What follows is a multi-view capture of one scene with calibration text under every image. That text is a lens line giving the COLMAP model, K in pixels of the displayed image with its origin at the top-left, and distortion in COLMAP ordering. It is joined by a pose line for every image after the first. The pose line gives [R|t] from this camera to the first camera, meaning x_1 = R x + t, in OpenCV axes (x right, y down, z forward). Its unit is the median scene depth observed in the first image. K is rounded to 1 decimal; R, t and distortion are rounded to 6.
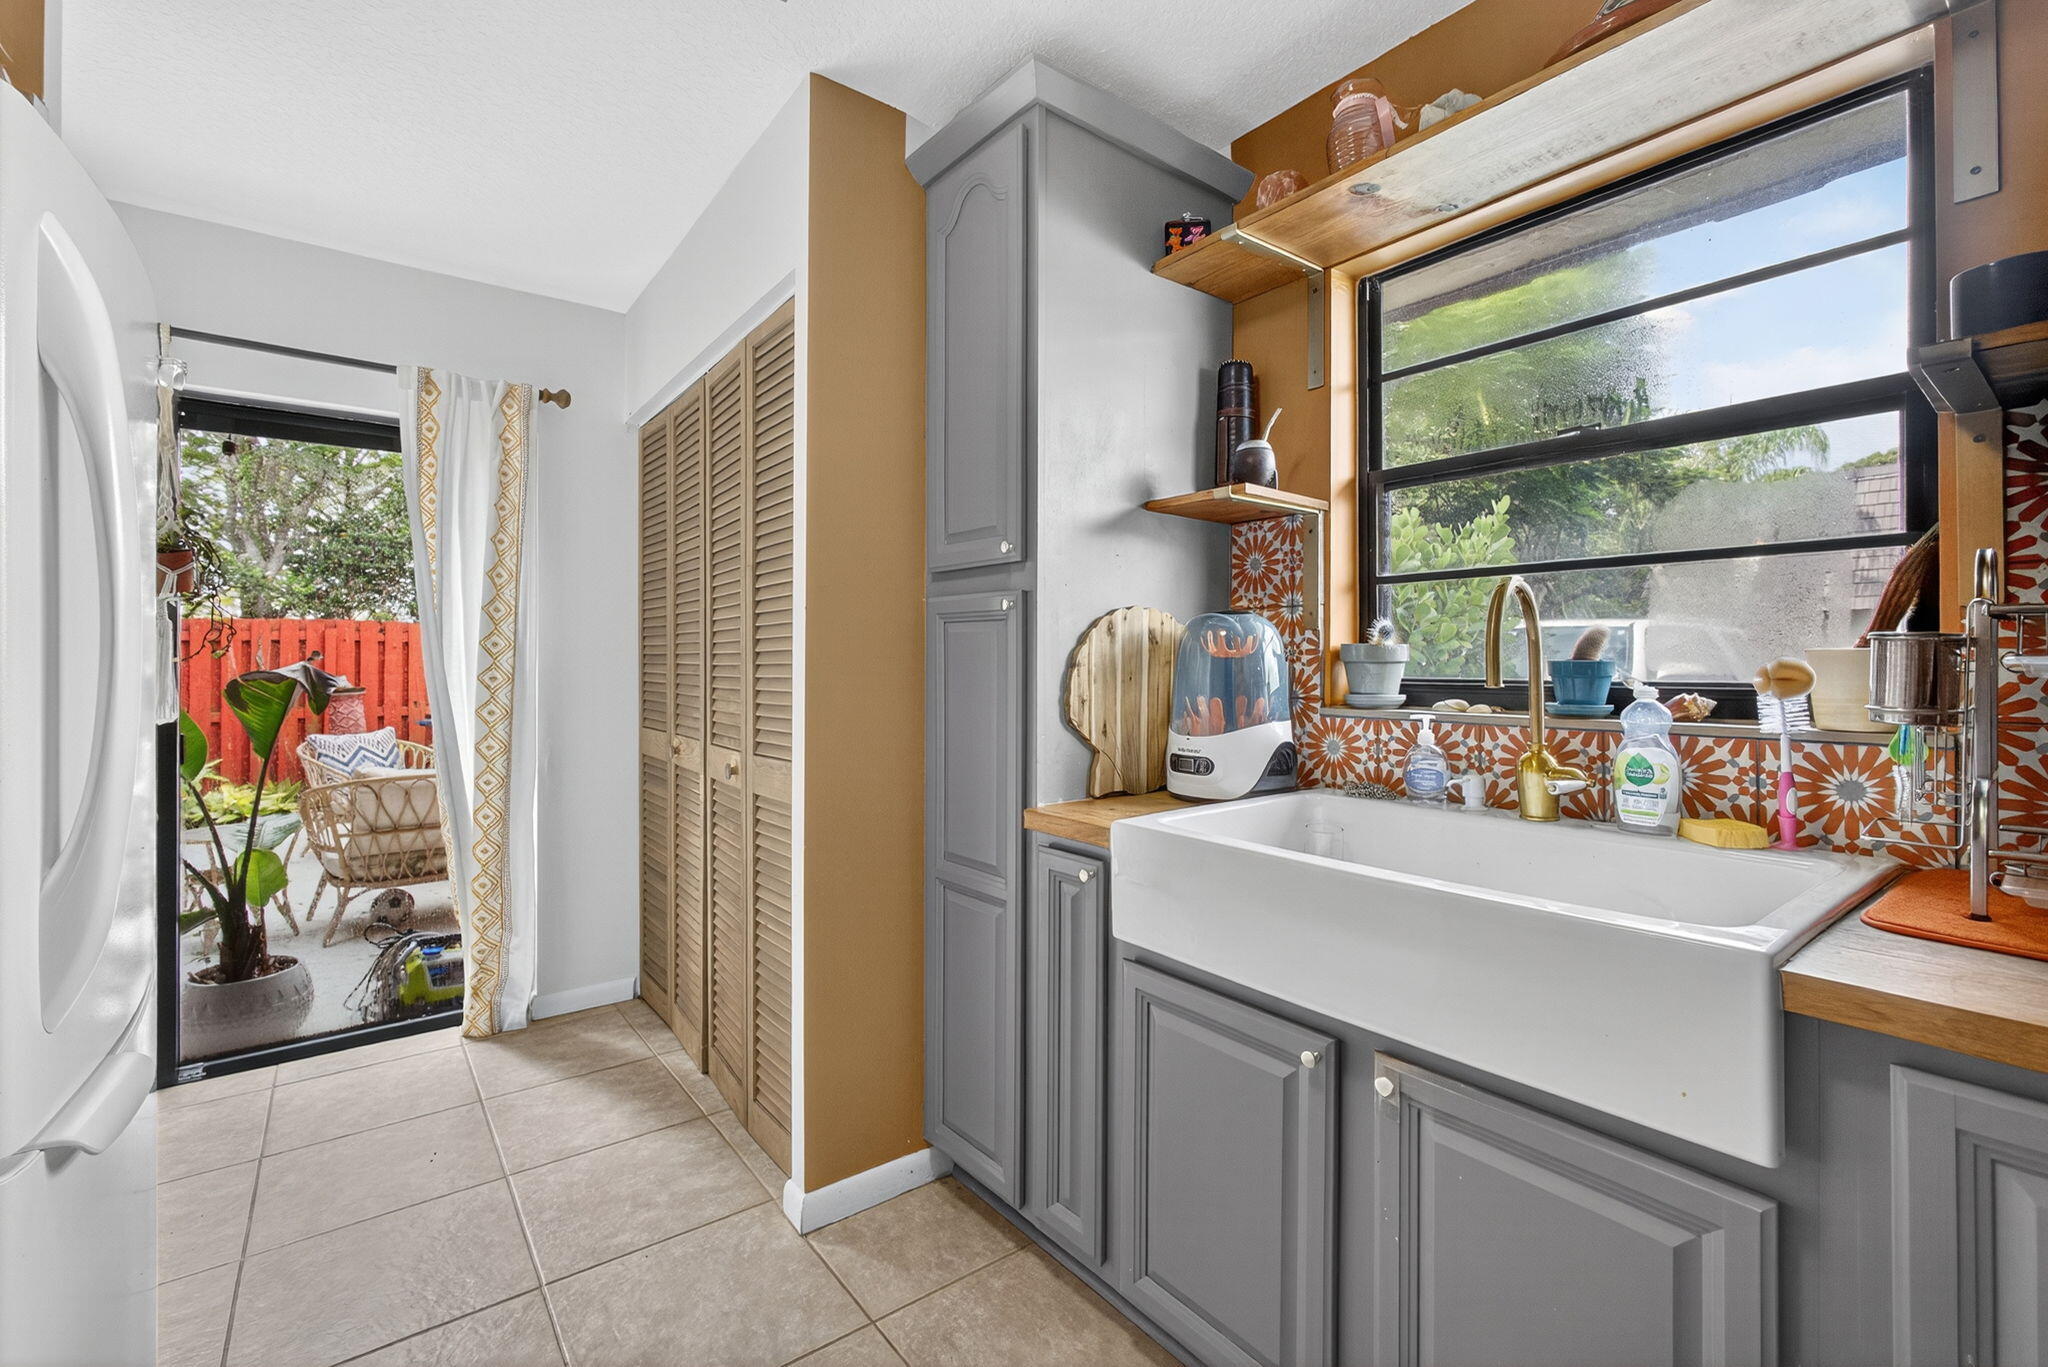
lens RADIAL K [[892.8, 0, 1015.7], [0, 892.8, 659.2], [0, 0, 1]] dist [-0.004827, 0.000499]
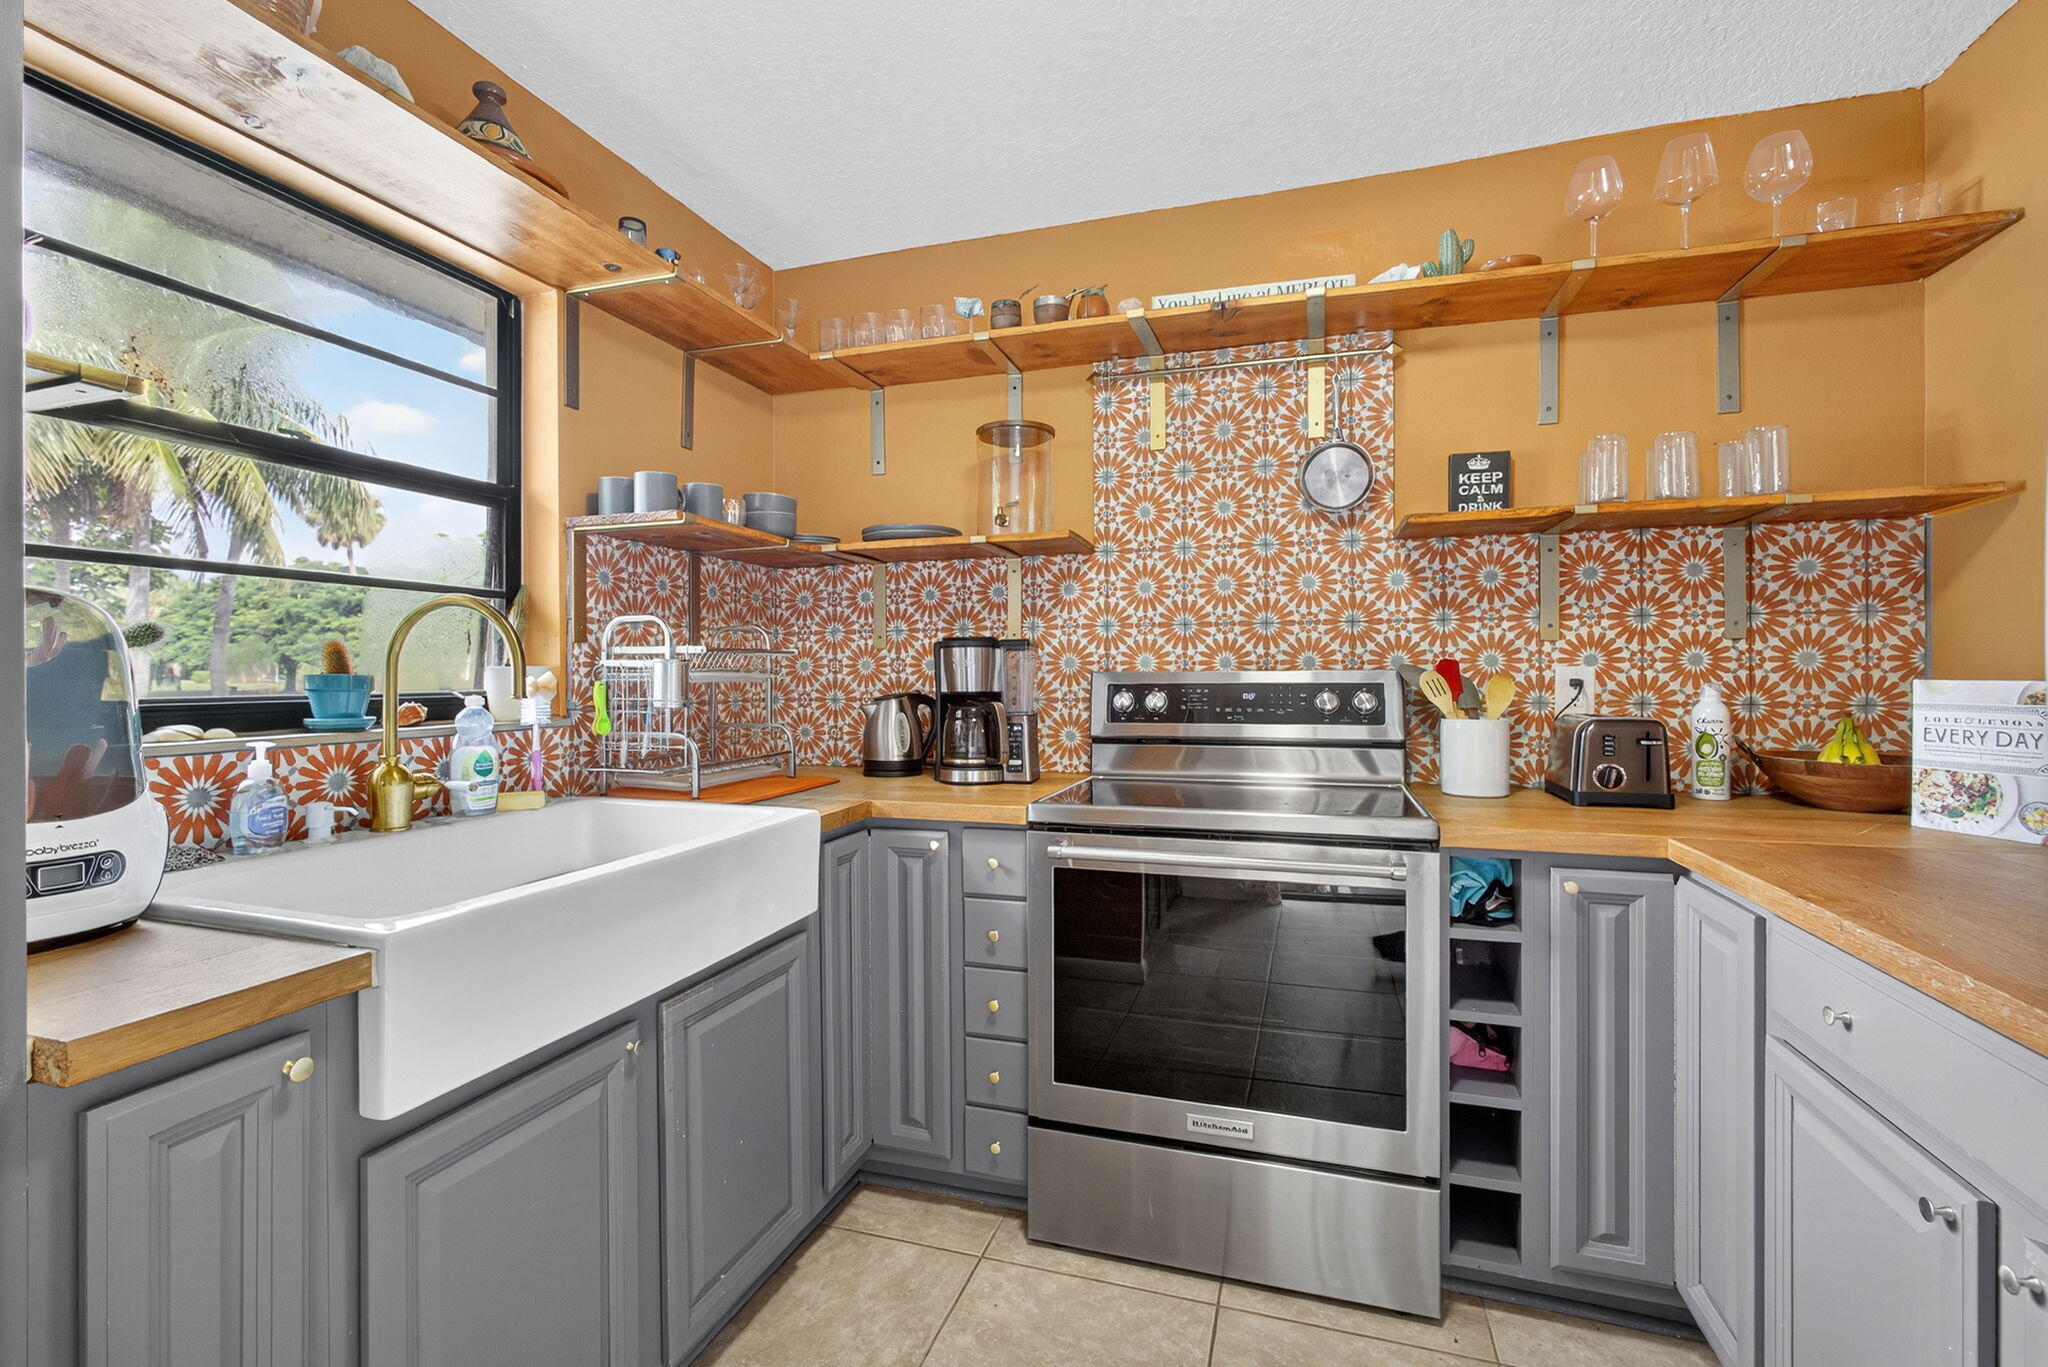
lens RADIAL K [[892.8, 0, 1018.5], [0, 892.8, 675.2], [0, 0, 1]] dist [-0.004827, 0.000499]
pose [[-0.550121, -0.001761, 0.835083, -0.557167], [0.001294, 0.999995, 0.002961, 0.000843], [-0.835084, 0.002710, -0.550116, 0.821613]]
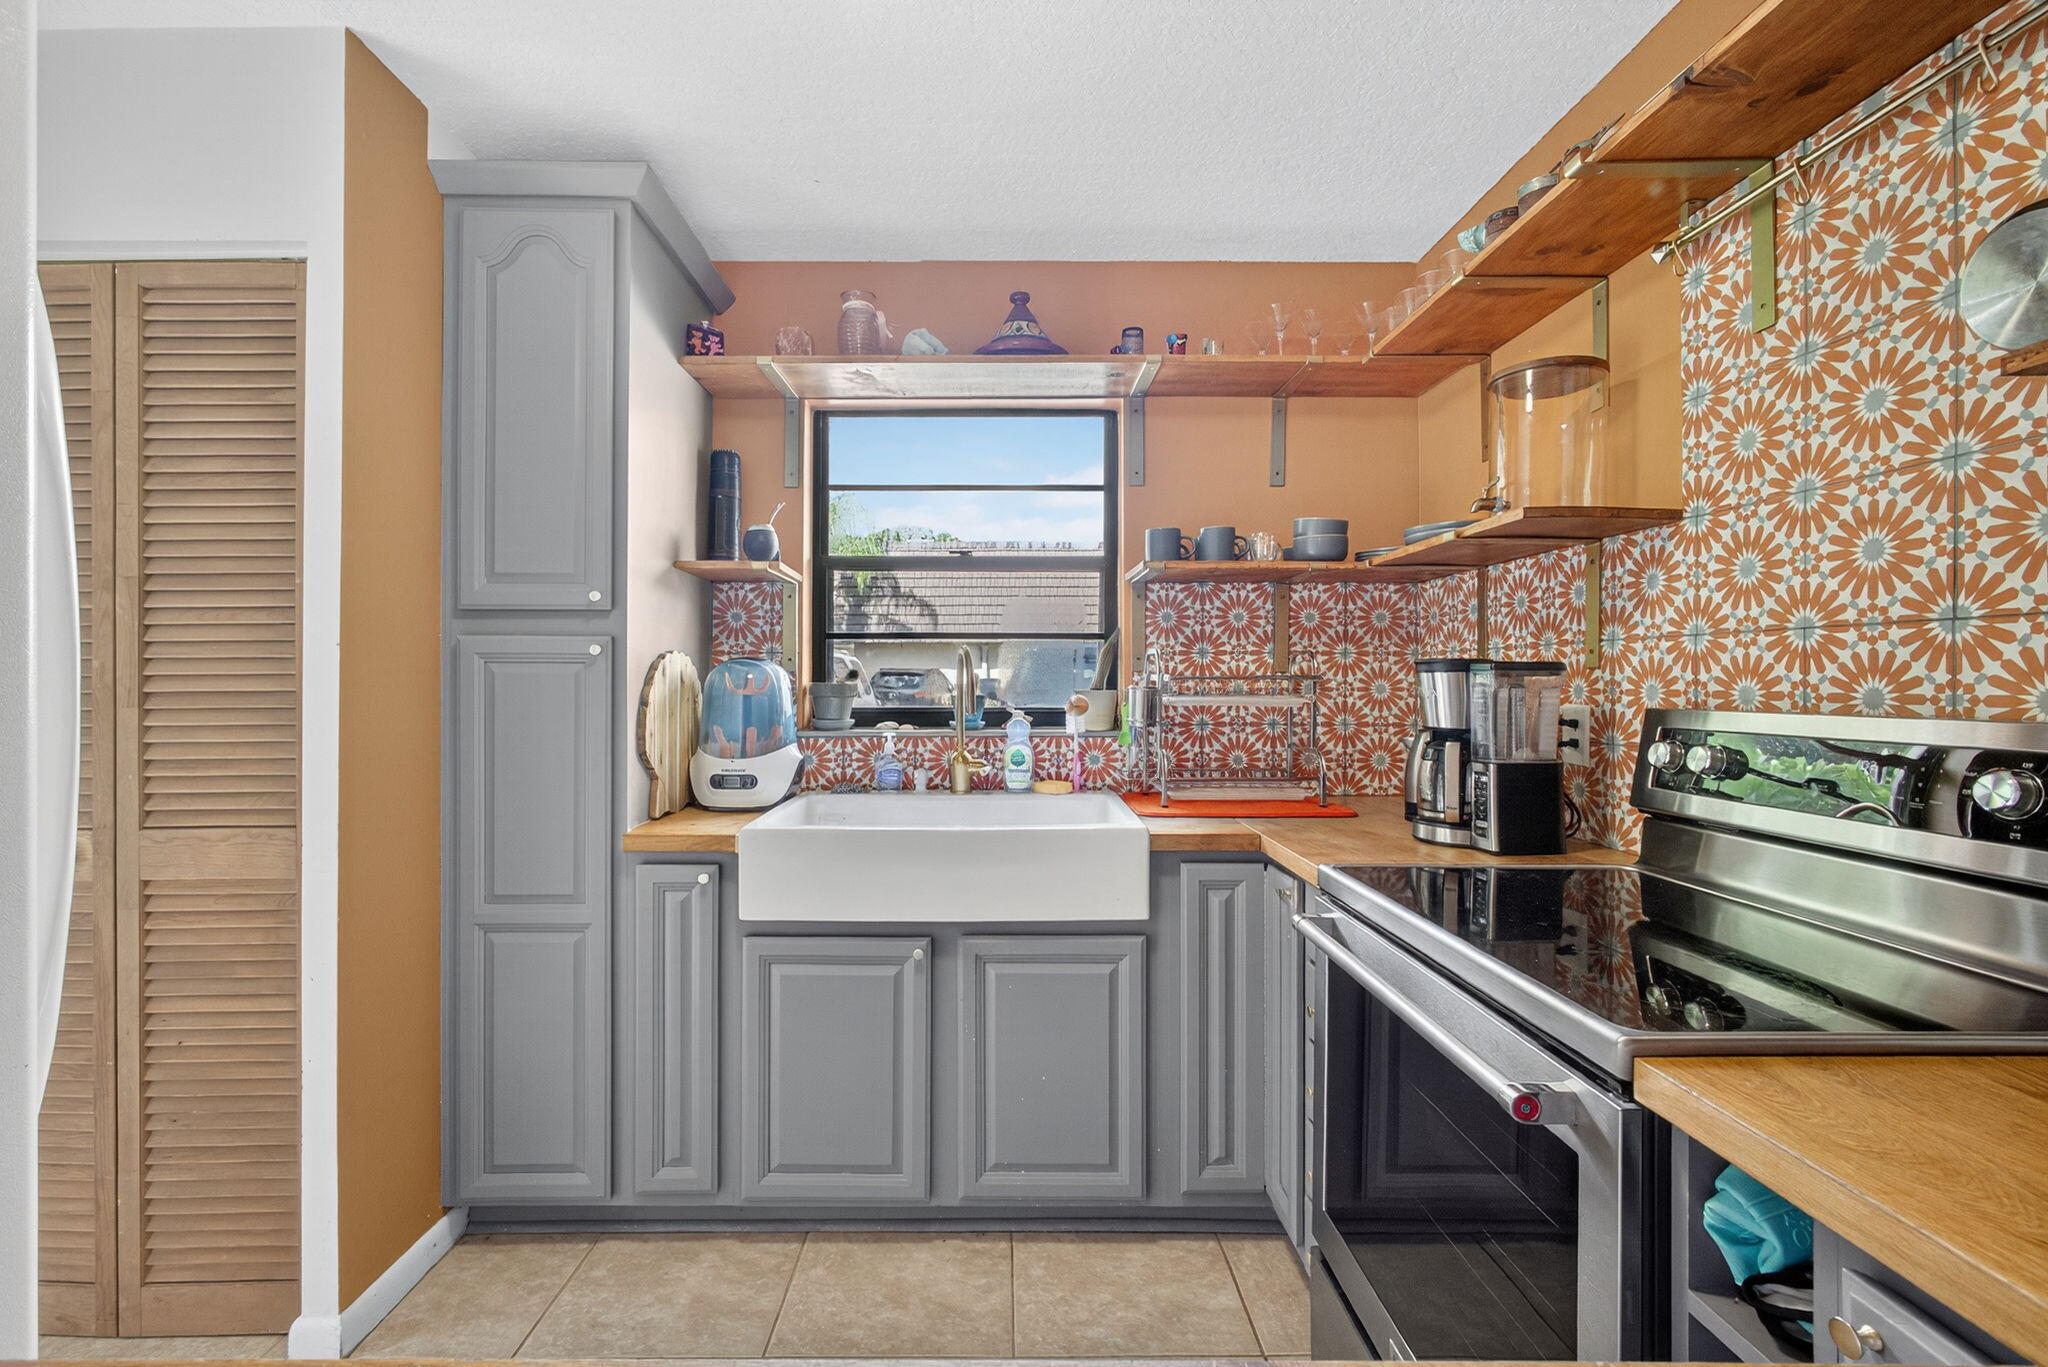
lens RADIAL K [[892.8, 0, 1018.7], [0, 892.8, 682.5], [0, 0, 1]] dist [-0.004827, 0.000499]
pose [[0.600127, -0.002367, 0.799901, -0.566295], [-0.002848, 0.999983, 0.005096, -0.027504], [-0.799899, -0.005336, 0.600110, -0.059291]]
